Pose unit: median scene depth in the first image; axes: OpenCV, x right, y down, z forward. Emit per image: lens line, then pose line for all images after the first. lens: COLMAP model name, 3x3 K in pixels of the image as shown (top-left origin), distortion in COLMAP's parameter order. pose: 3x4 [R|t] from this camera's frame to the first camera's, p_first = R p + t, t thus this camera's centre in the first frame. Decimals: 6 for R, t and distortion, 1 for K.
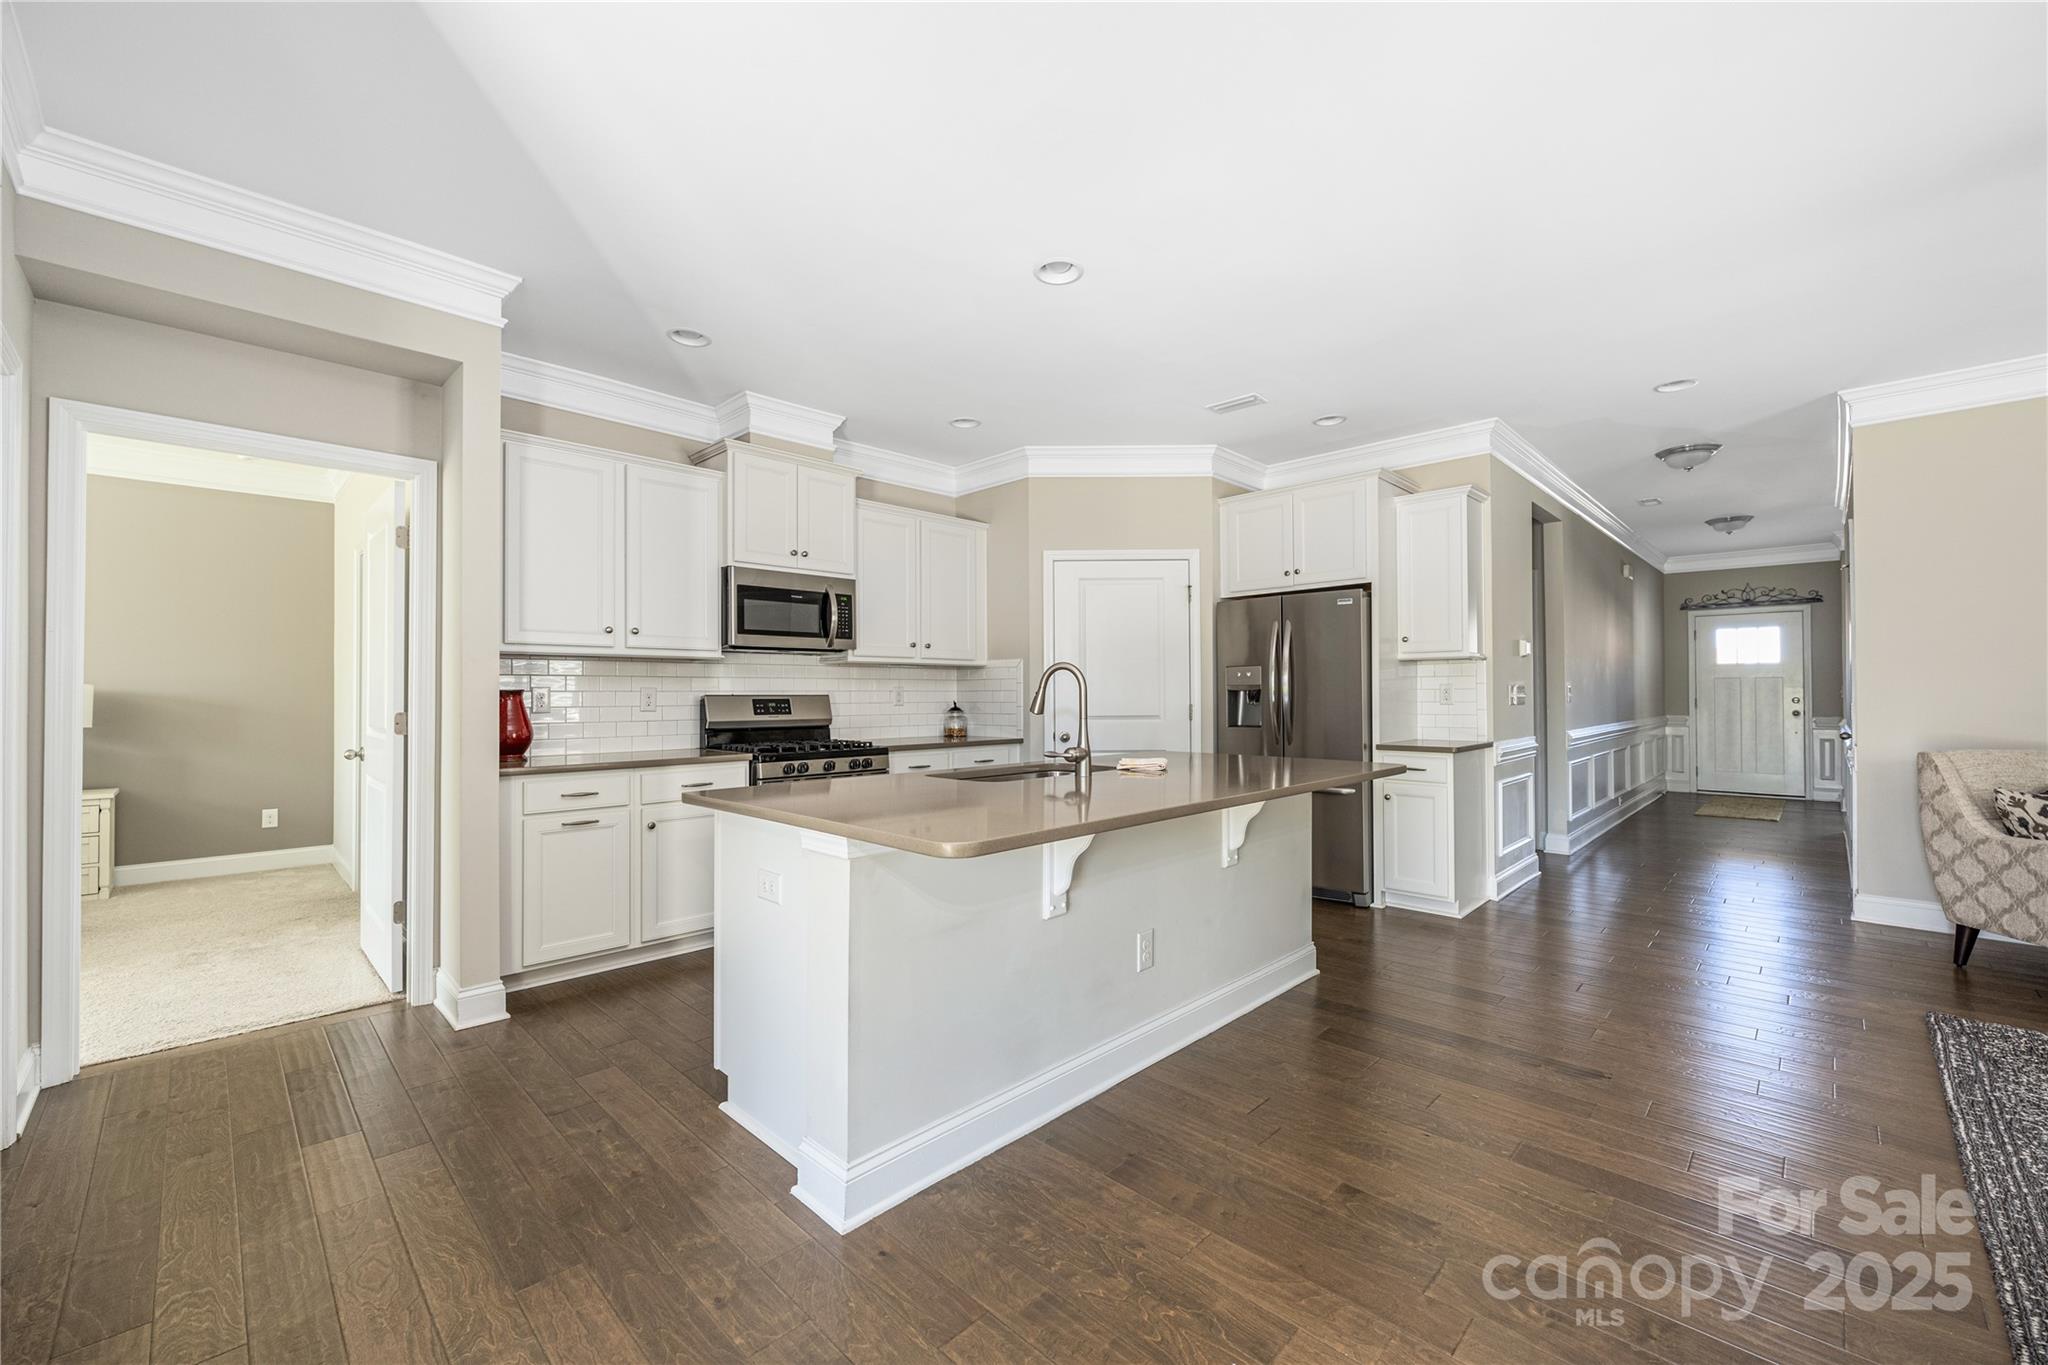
lens RADIAL K [[820.5, 0, 1030.0], [0, 820.5, 683.8], [0, 0, 1]] dist [-0.002188, -0.000588]
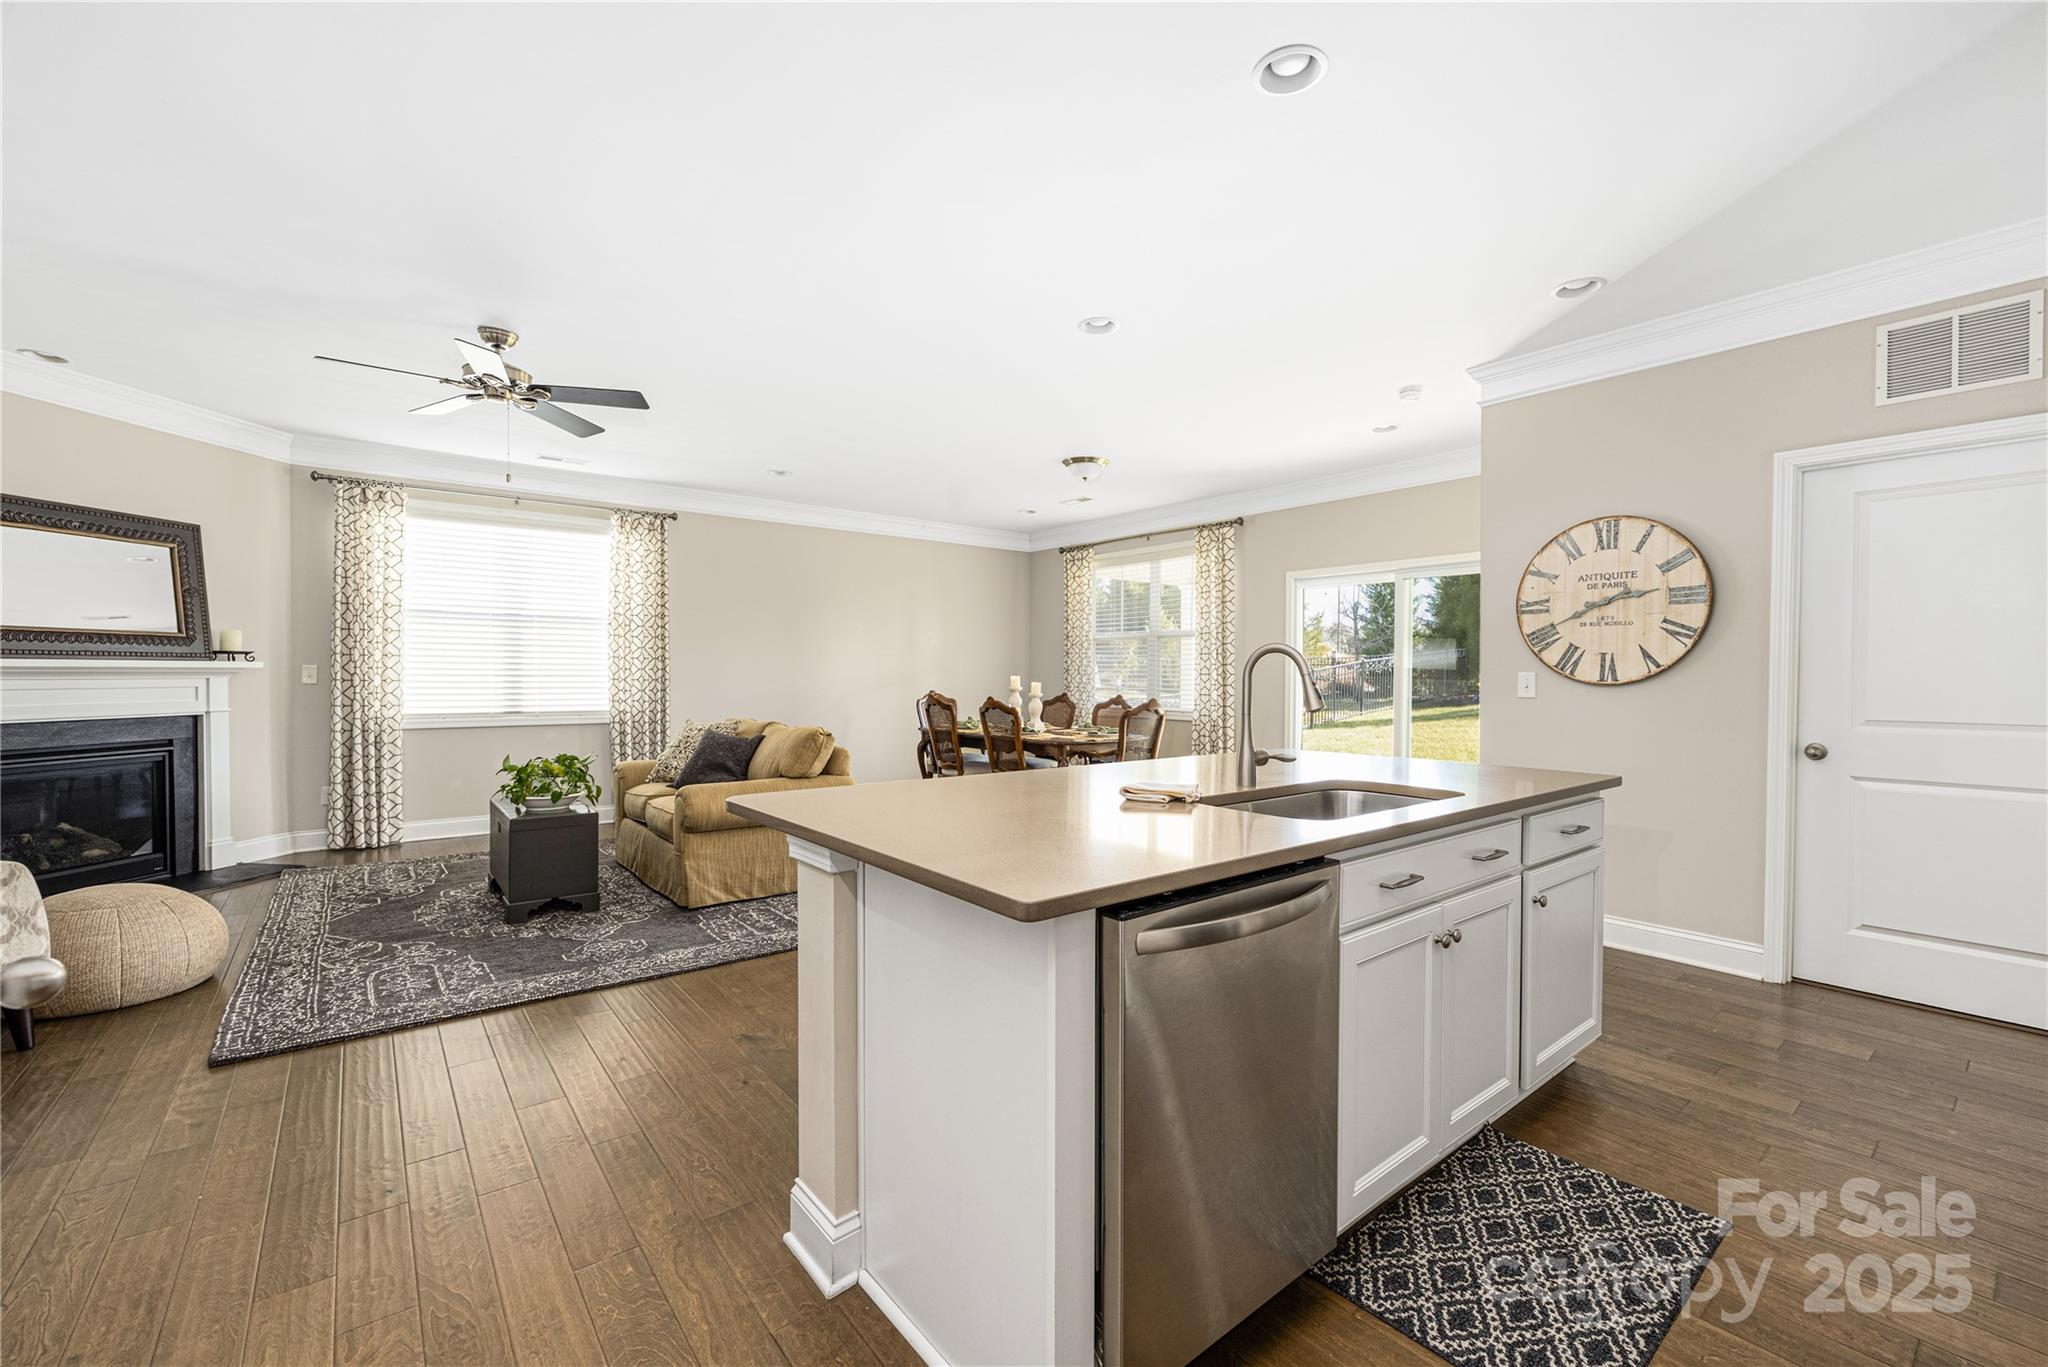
lens RADIAL K [[840.7, 0, 1025.9], [0, 840.7, 686.1], [0, 0, 1]] dist [-0.002537, 0.000189]
pose [[-0.991136, -0.003450, 0.132803, 0.094464], [-0.003317, 0.999994, 0.001225, 0.007438], [-0.132807, 0.000774, -0.991142, 1.046789]]
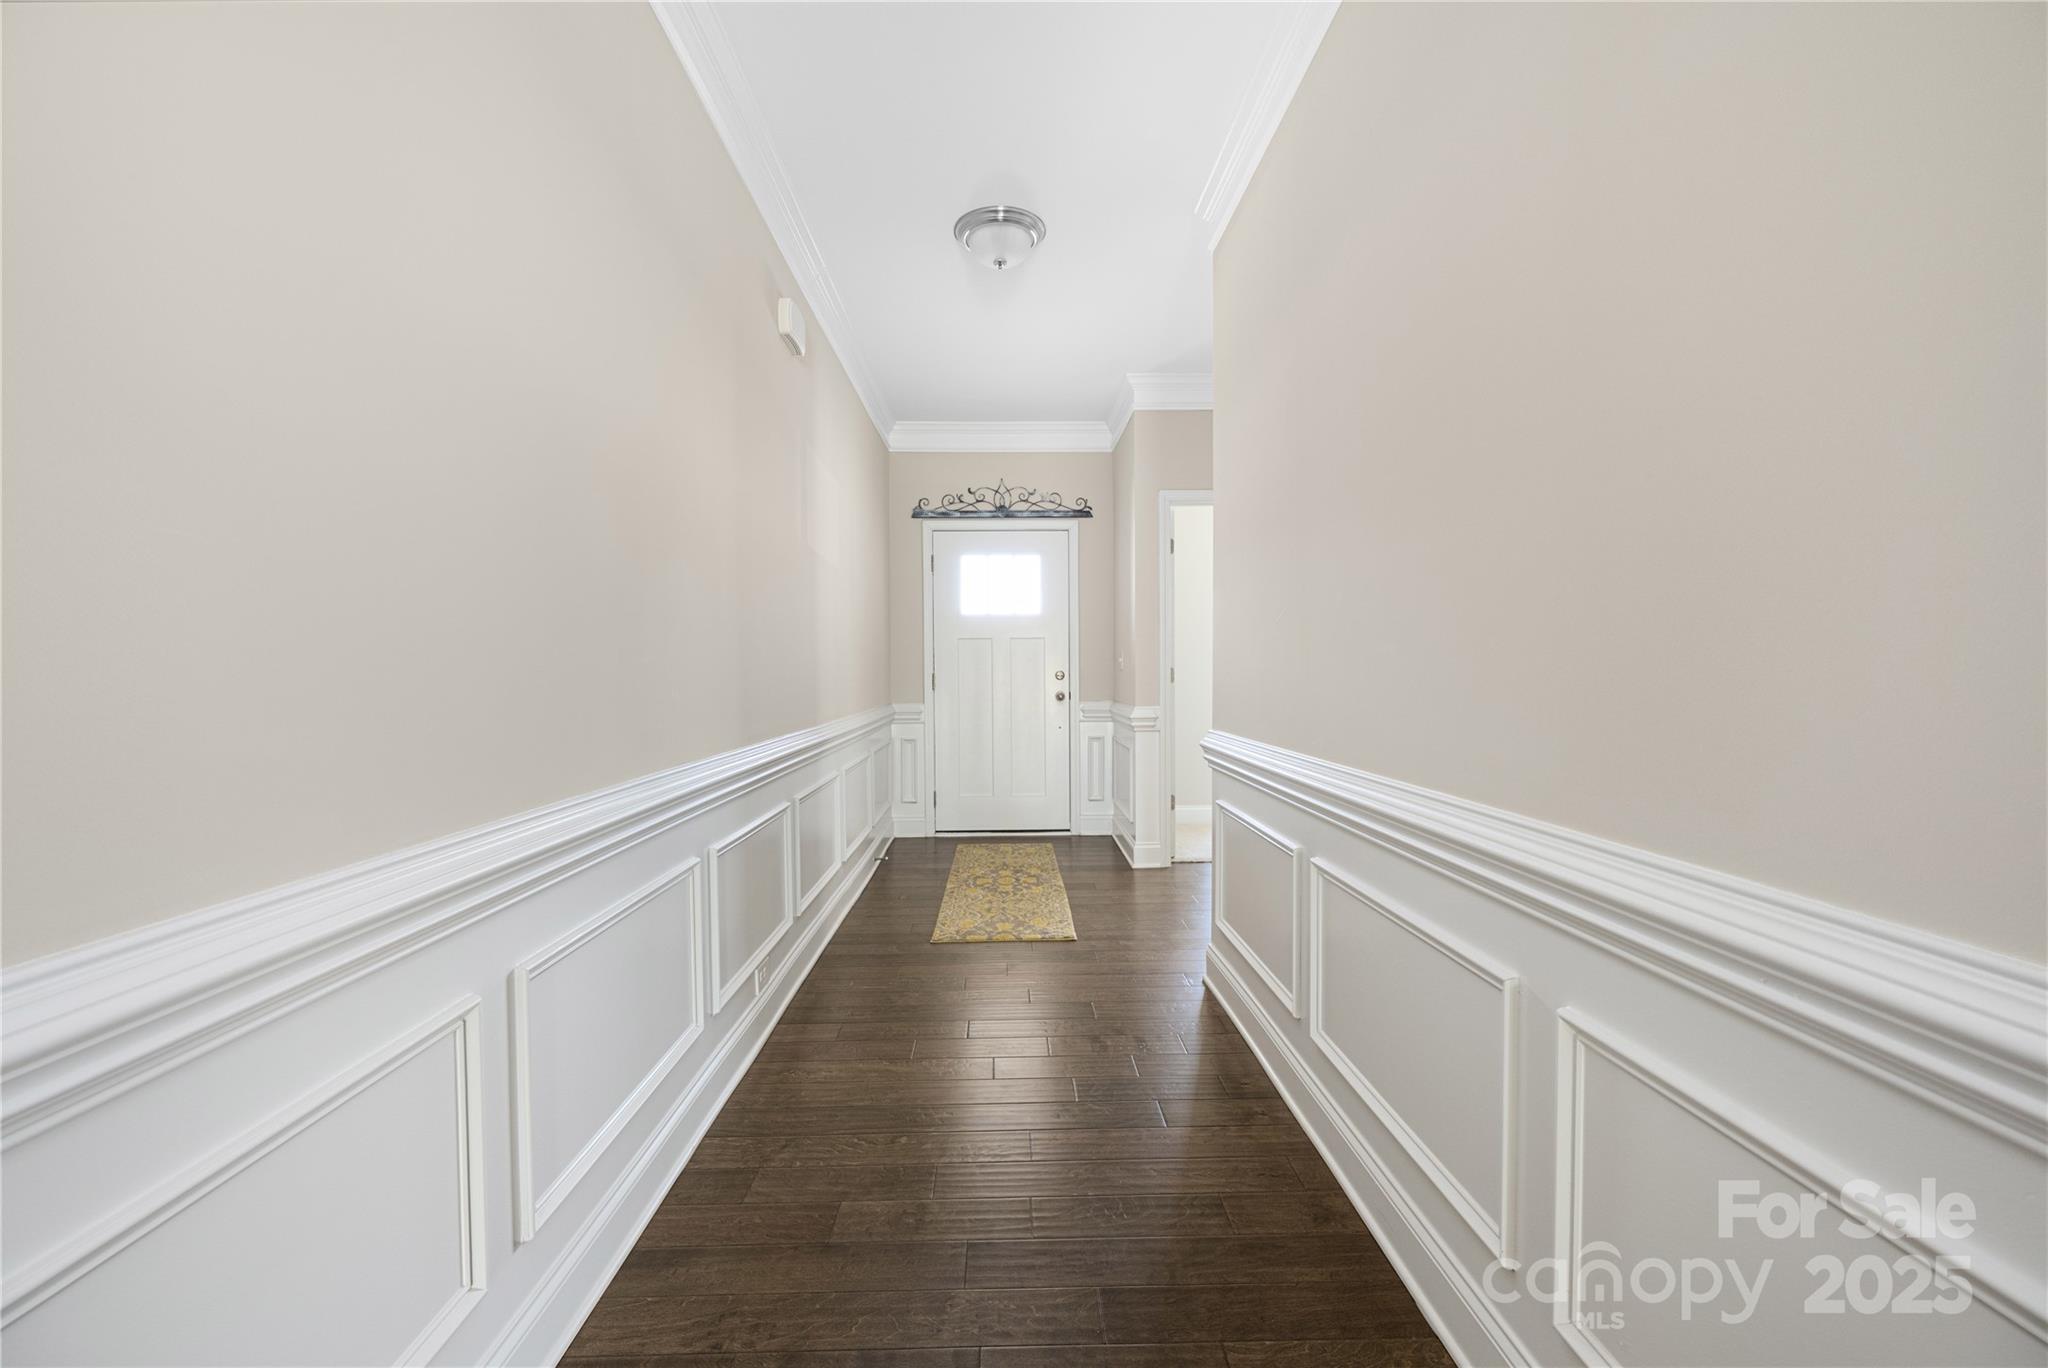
lens RADIAL K [[820.5, 0, 1008.5], [0, 820.5, 696.3], [0, 0, 1]] dist [-0.002188, -0.000588]
pose [[0.713019, -0.020301, 0.700850, 0.856972], [-0.004305, 0.999435, 0.033331, 0.027599], [-0.701131, -0.026783, 0.712529, 1.059501]]
